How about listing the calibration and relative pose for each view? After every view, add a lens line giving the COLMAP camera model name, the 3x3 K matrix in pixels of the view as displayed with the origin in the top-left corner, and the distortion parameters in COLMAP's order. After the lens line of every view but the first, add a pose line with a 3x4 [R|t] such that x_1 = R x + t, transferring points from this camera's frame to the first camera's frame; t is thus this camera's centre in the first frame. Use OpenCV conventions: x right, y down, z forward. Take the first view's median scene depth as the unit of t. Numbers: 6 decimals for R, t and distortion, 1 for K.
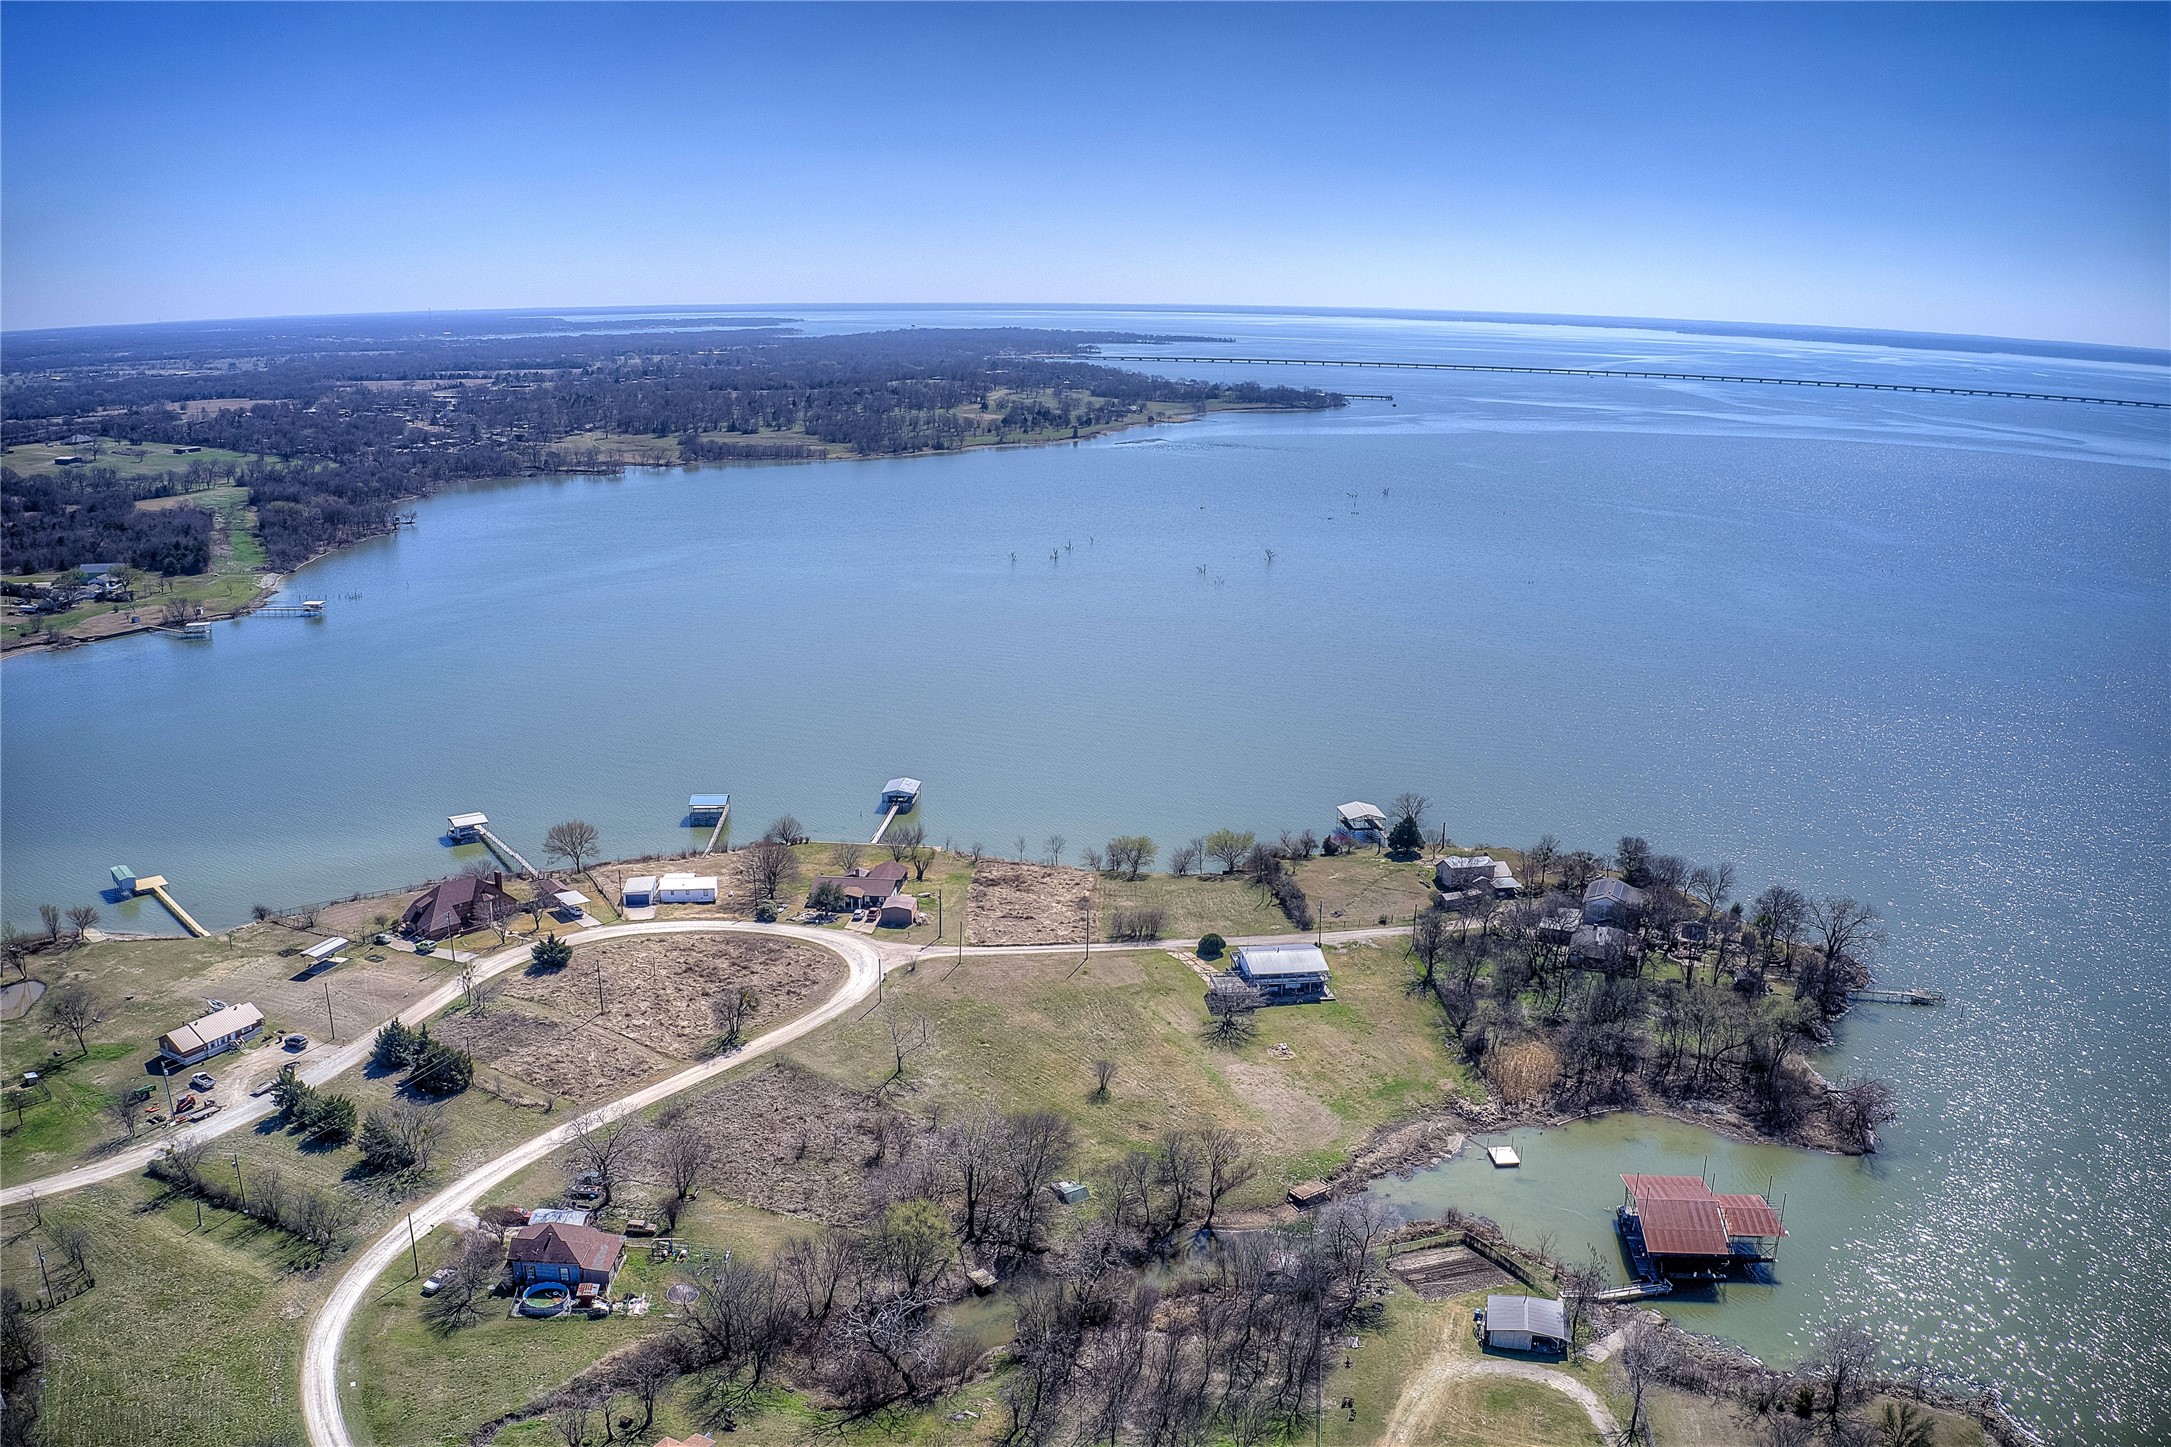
lens RADIAL K [[1743.5, 0, 1085.5], [0, 1743.5, 723.5], [0, 0, 1]] dist [-0.207064, 0.066563]
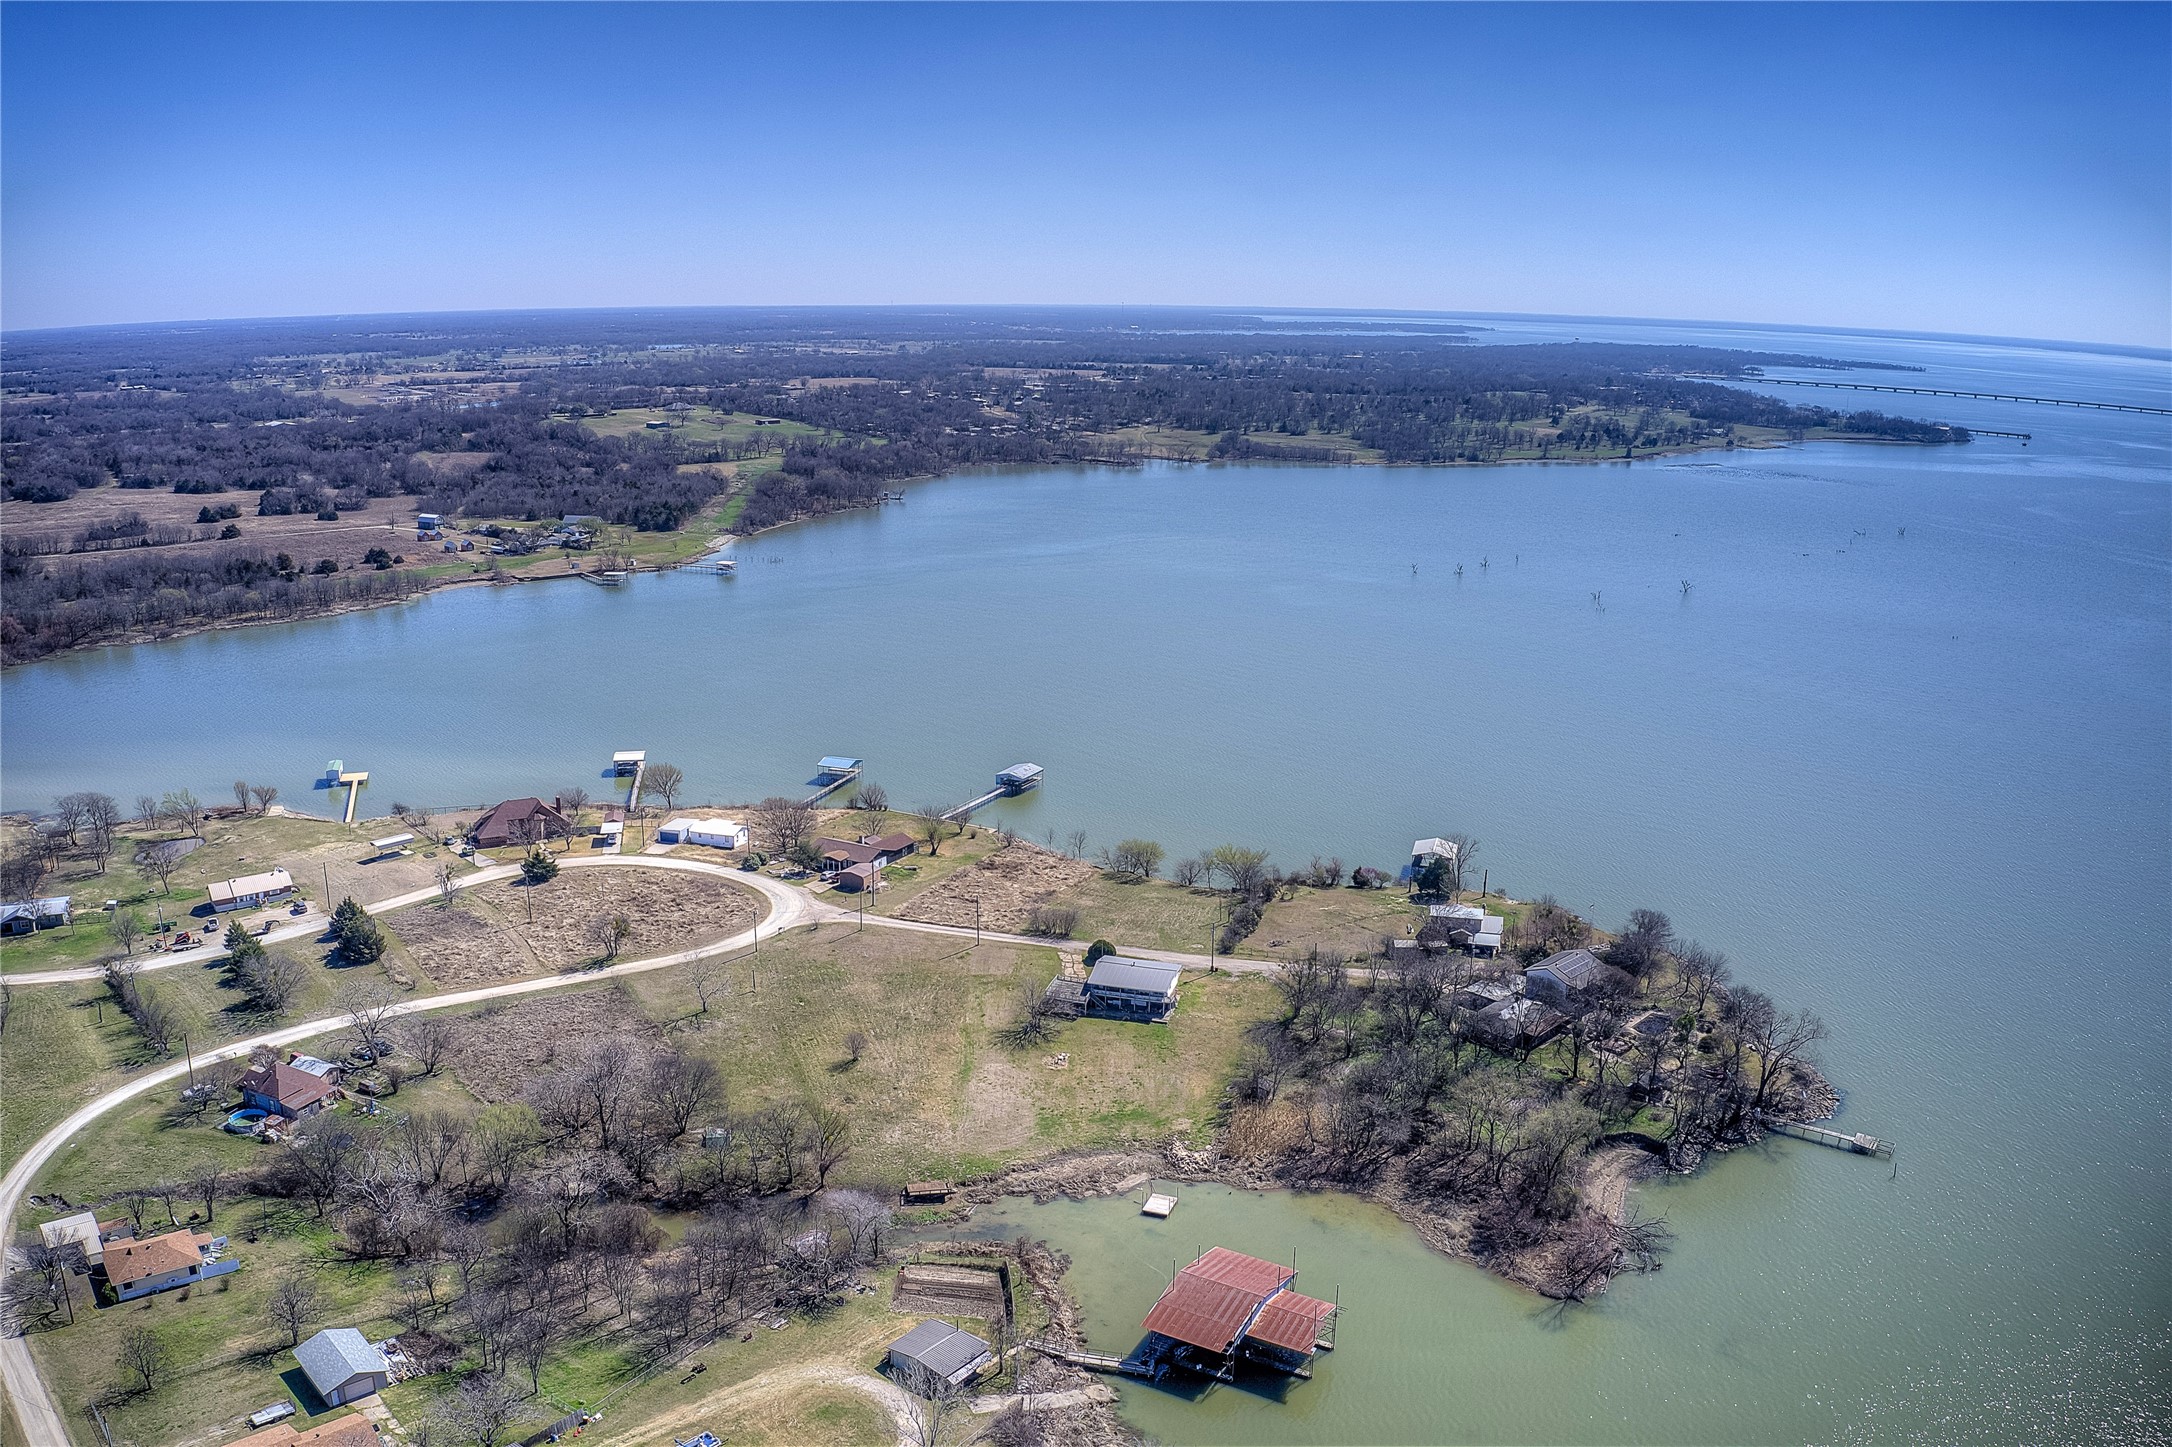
lens RADIAL K [[1744.3, 0, 1086.0], [0, 1744.3, 723.5], [0, 0, 1]] dist [-0.207064, 0.066563]
pose [[0.911625, 0.097477, -0.399297, 0.166982], [-0.099203, 0.994932, 0.016396, -0.006186], [0.398871, 0.024664, 0.916675, 0.033247]]
